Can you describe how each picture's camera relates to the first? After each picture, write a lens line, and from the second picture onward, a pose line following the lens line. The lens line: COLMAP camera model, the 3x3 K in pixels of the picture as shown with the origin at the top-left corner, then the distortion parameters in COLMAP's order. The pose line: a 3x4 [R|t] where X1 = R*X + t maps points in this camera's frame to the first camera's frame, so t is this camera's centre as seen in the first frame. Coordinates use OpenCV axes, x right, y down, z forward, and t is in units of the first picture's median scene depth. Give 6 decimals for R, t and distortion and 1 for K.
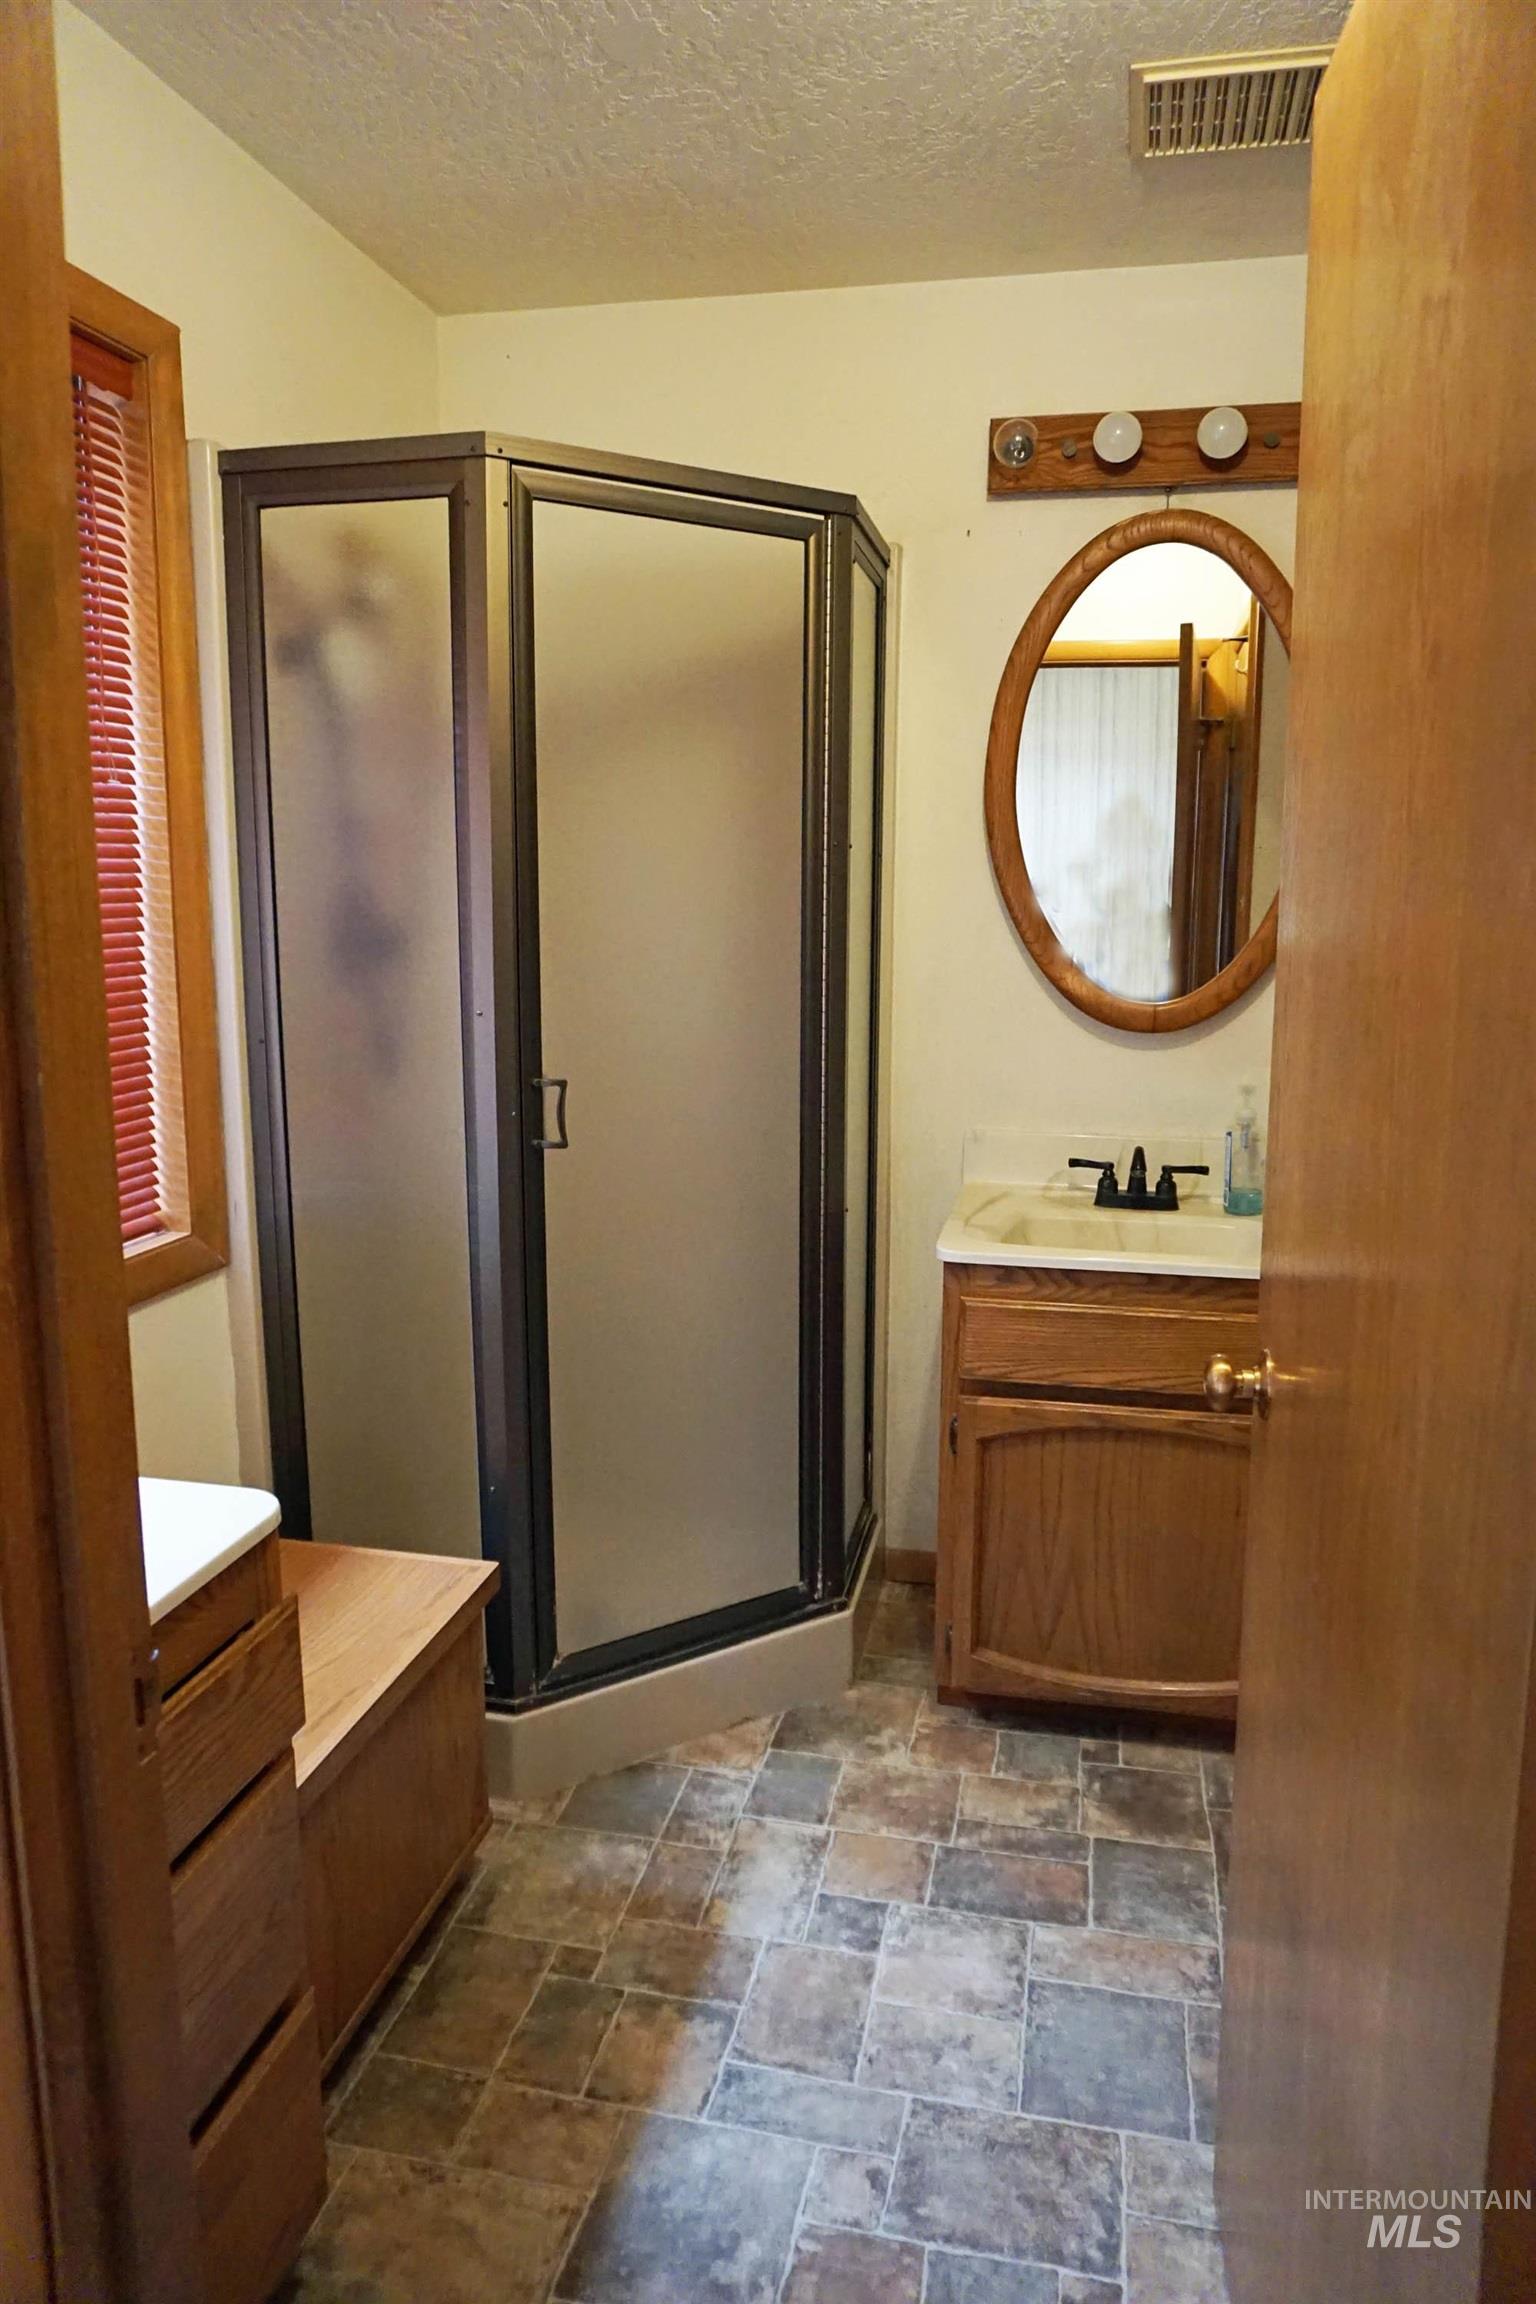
lens RADIAL K [[1548.1, 0, 783.7], [0, 1548.1, 1151.3], [0, 0, 1]] dist [-0.038180, 0.022785]
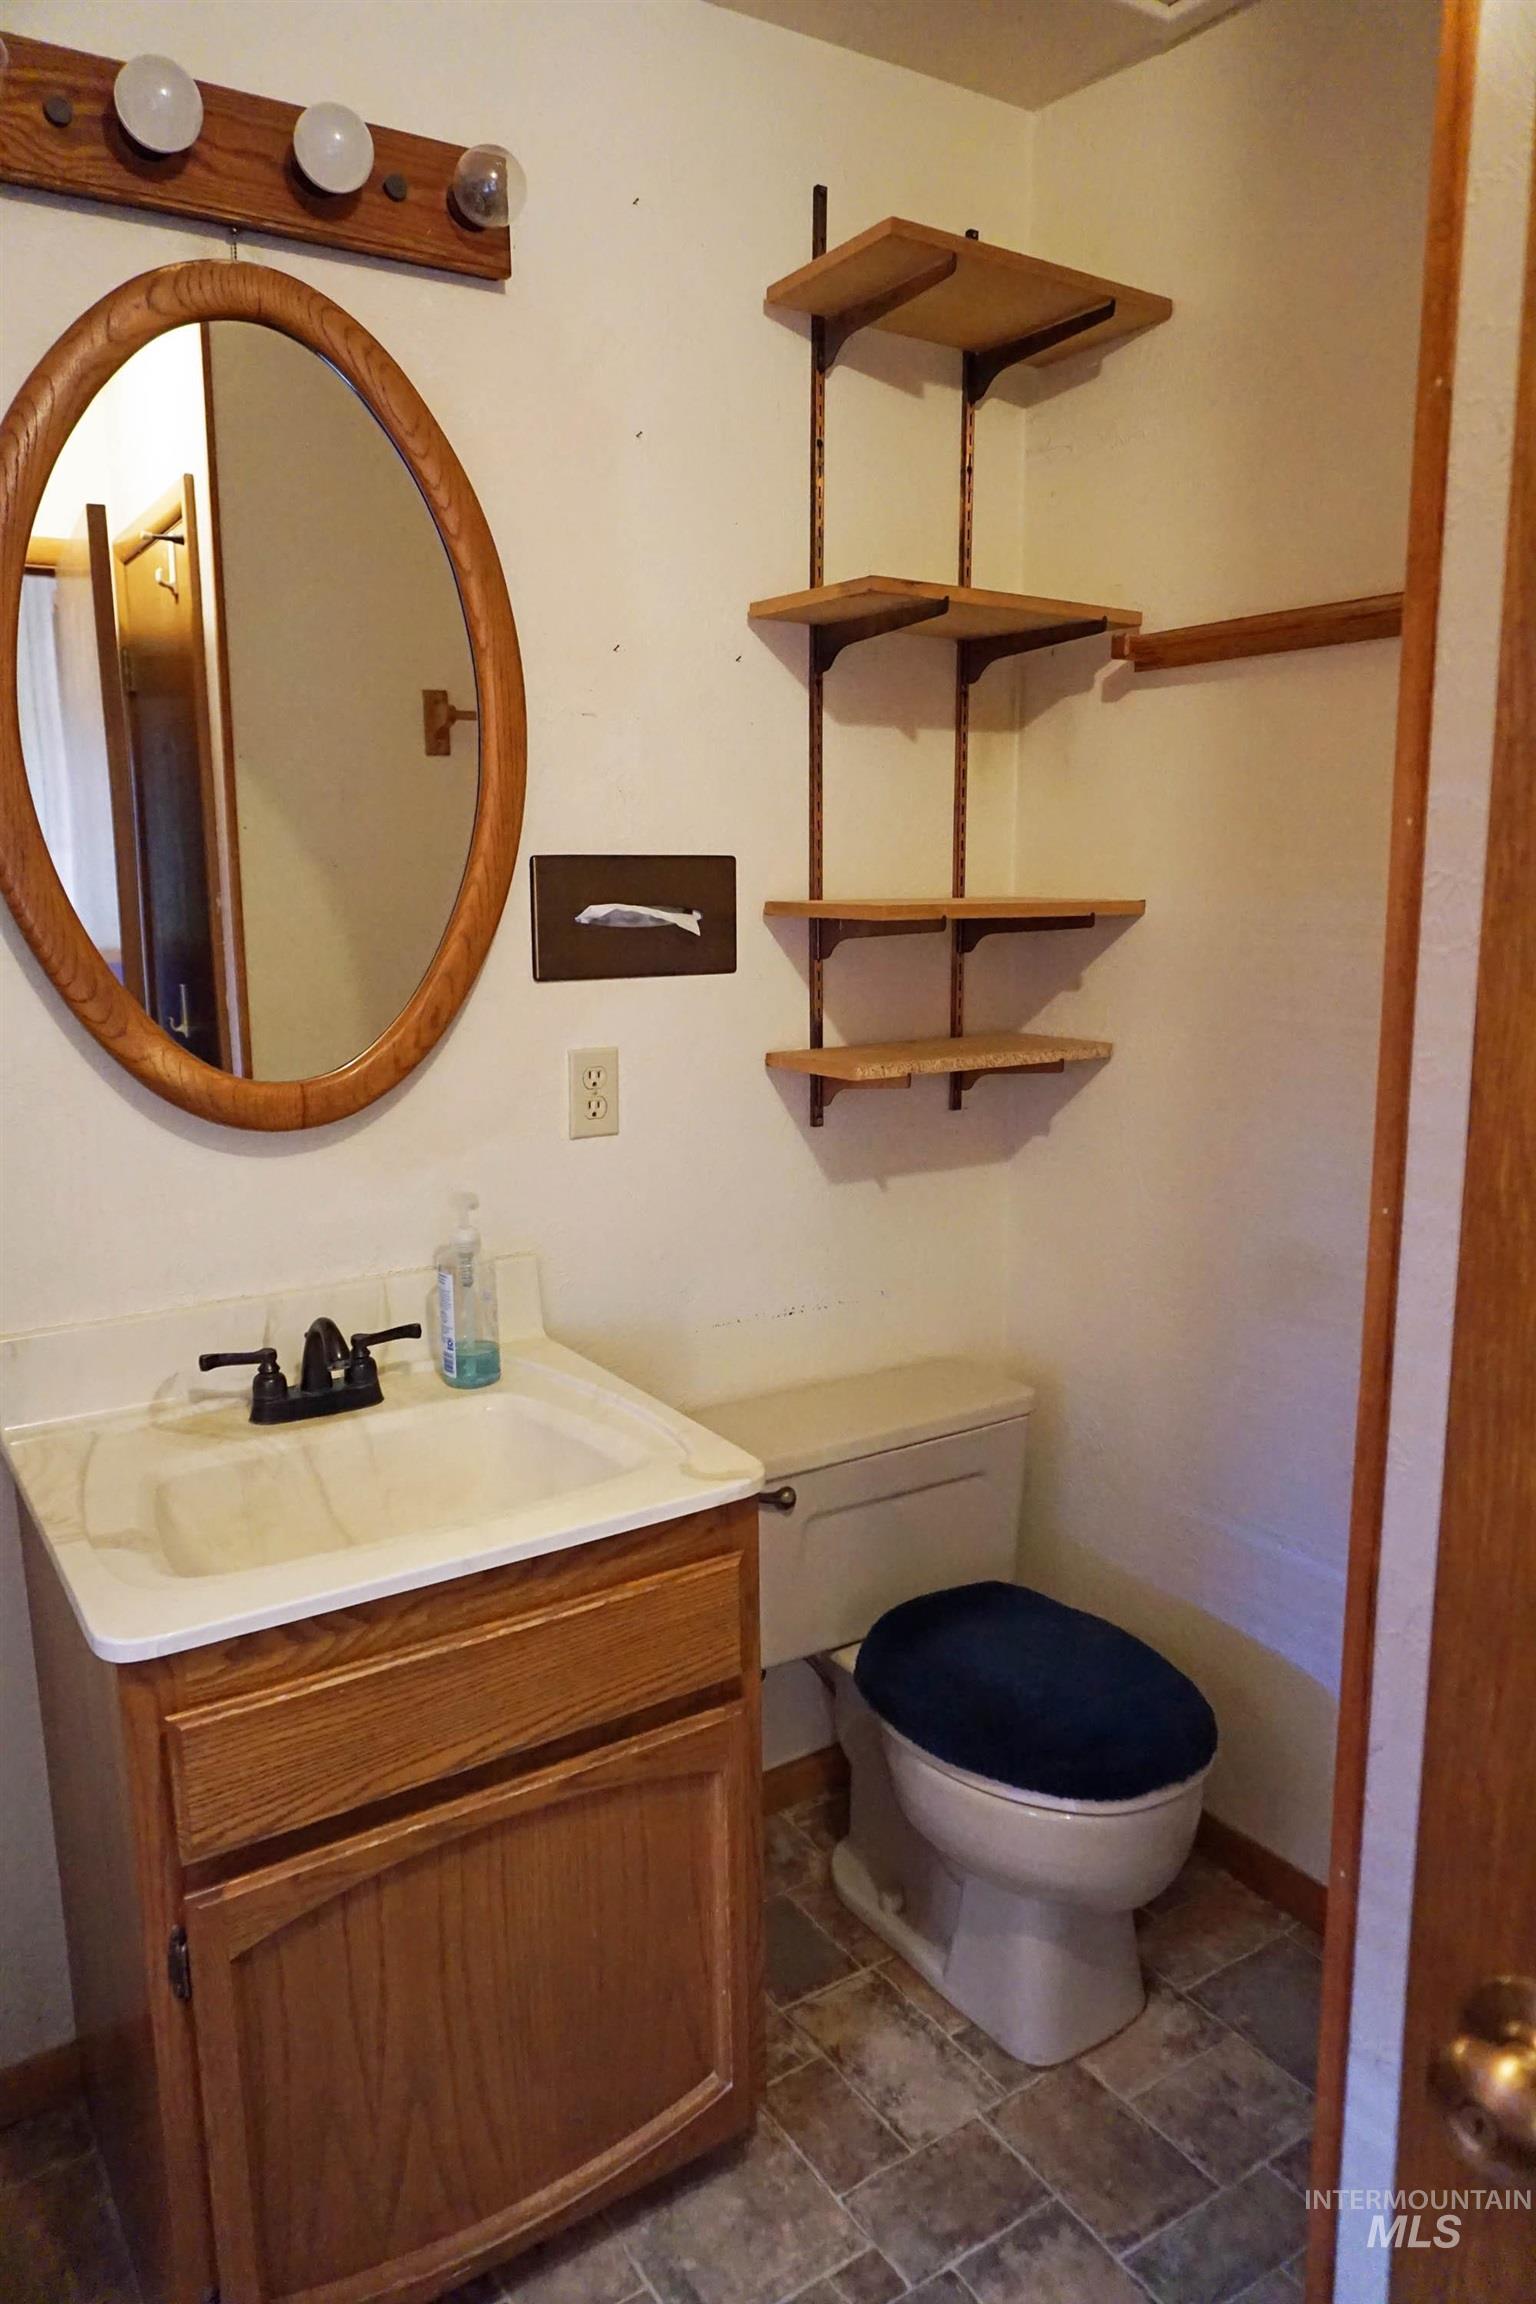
lens RADIAL K [[1548.1, 0, 761.2], [0, 1548.1, 1134.4], [0, 0, 1]] dist [-0.038180, 0.022785]
pose [[0.701927, -0.137404, 0.698869, -0.069216], [0.127854, 0.989585, 0.066148, -0.097059], [-0.700680, 0.042922, 0.712184, 0.450469]]
